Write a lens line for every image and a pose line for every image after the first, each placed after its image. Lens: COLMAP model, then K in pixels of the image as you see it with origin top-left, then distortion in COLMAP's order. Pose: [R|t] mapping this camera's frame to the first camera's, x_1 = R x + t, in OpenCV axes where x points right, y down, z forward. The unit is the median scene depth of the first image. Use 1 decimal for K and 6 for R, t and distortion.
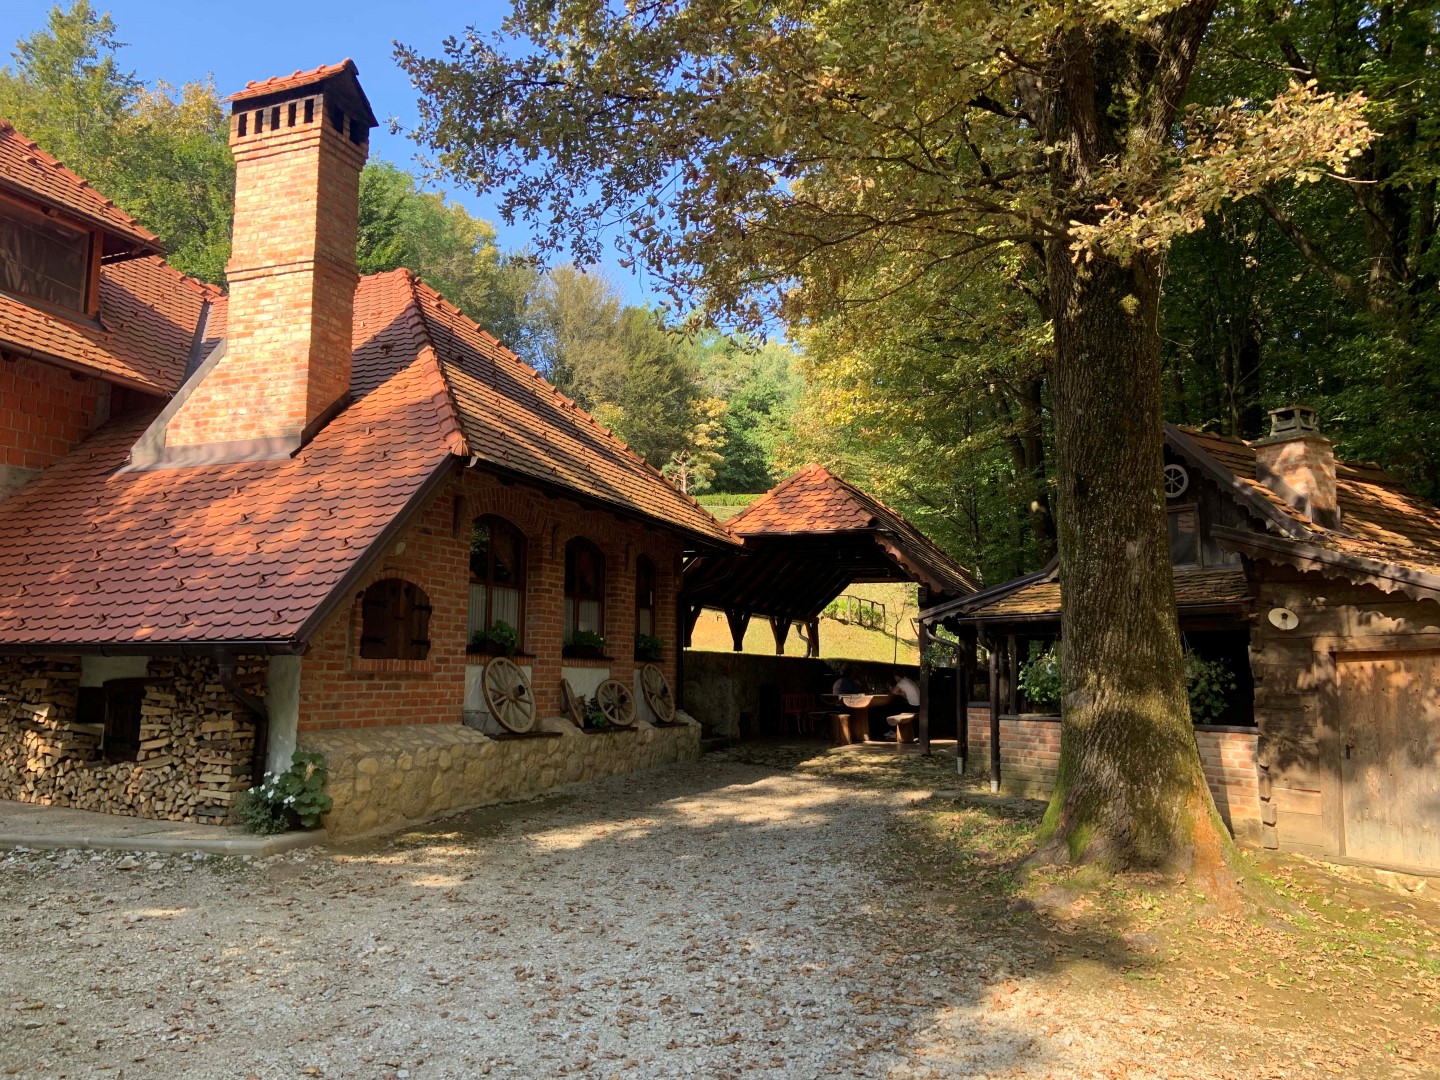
lens RADIAL K [[1102.2, 0, 720.0], [0, 1102.2, 540.0], [0, 0, 1]] dist [0.124375, -0.163384]
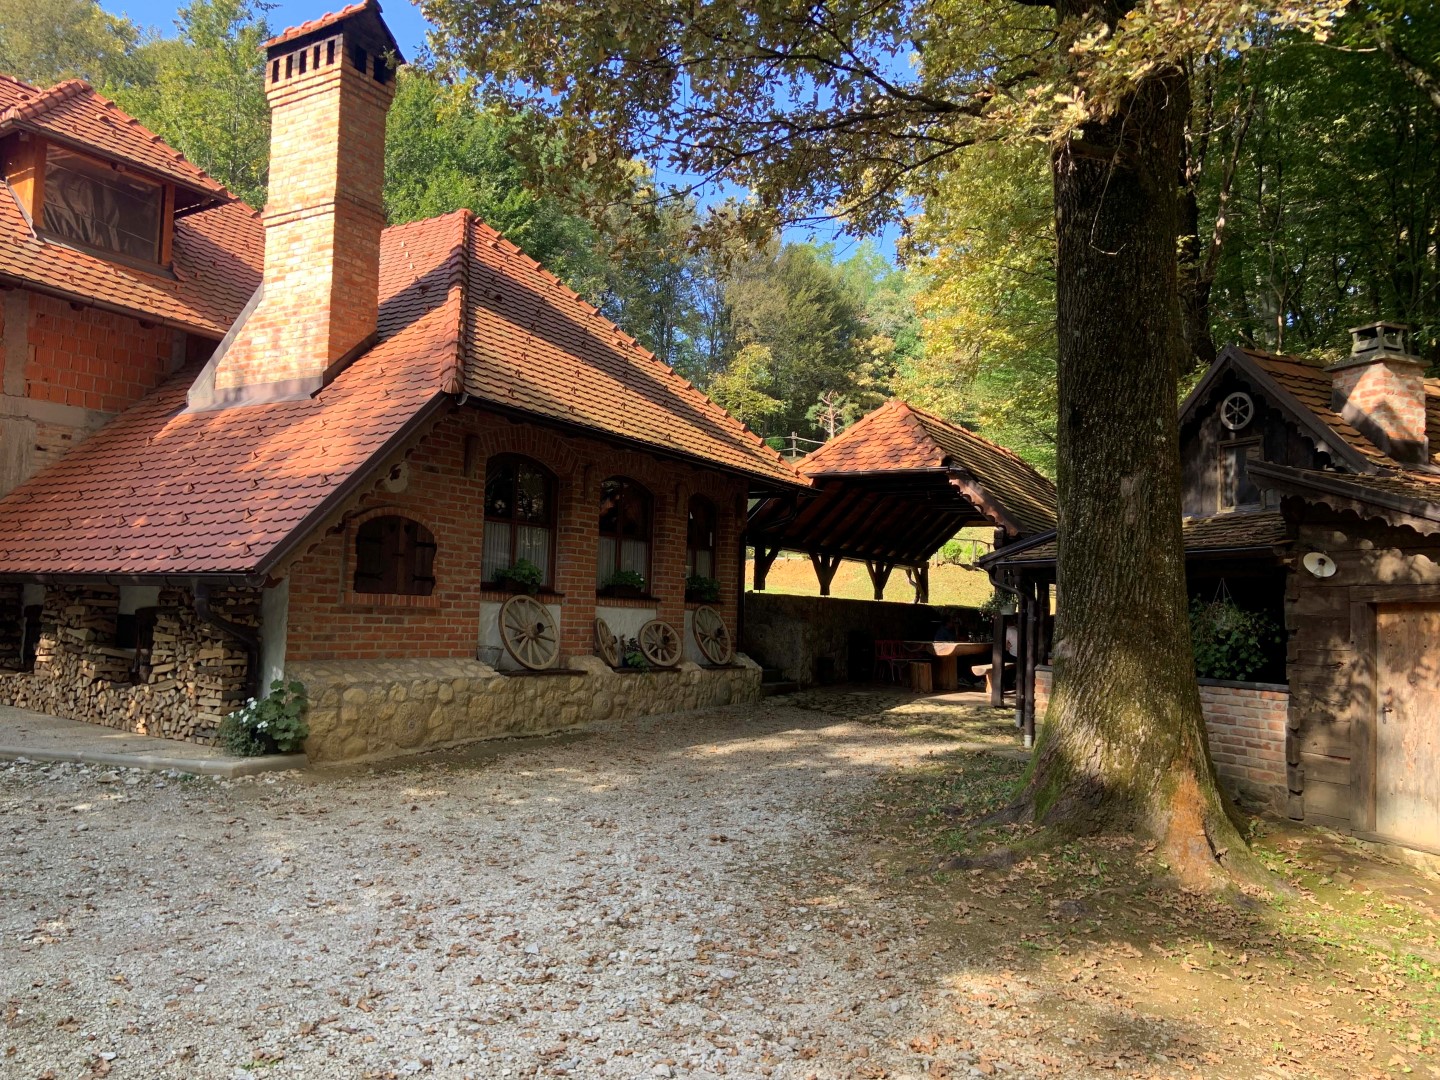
lens RADIAL K [[1109.3, 0, 714.7], [0, 1109.3, 548.6], [0, 0, 1]] dist [0.117110, -0.156841]
pose [[0.984587, 0.009798, -0.174621, 0.156718], [0.000306, 0.998332, 0.057741, 0.004989], [0.174896, -0.056904, 0.982941, 0.036550]]
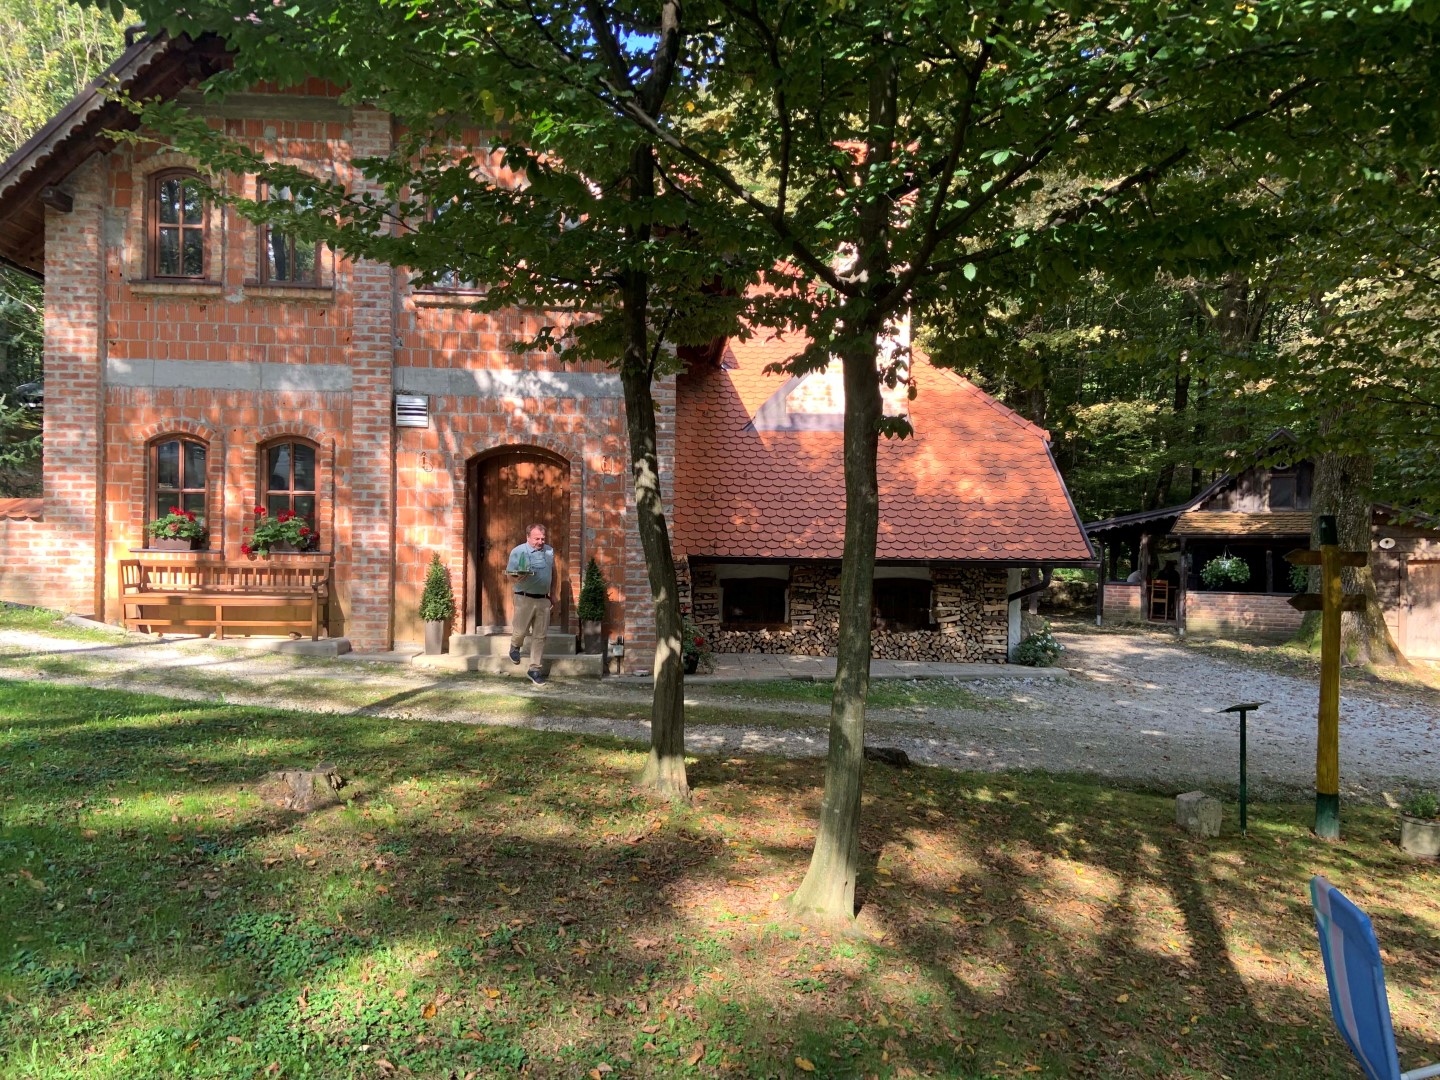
lens RADIAL K [[1102.2, 0, 720.0], [0, 1102.2, 540.0], [0, 0, 1]] dist [0.124375, -0.163384]
pose [[0.907891, 0.001027, 0.419204, -1.187242], [-0.053630, 0.992064, 0.113719, -0.081303], [-0.415761, -0.125726, 0.900742, -0.254066]]
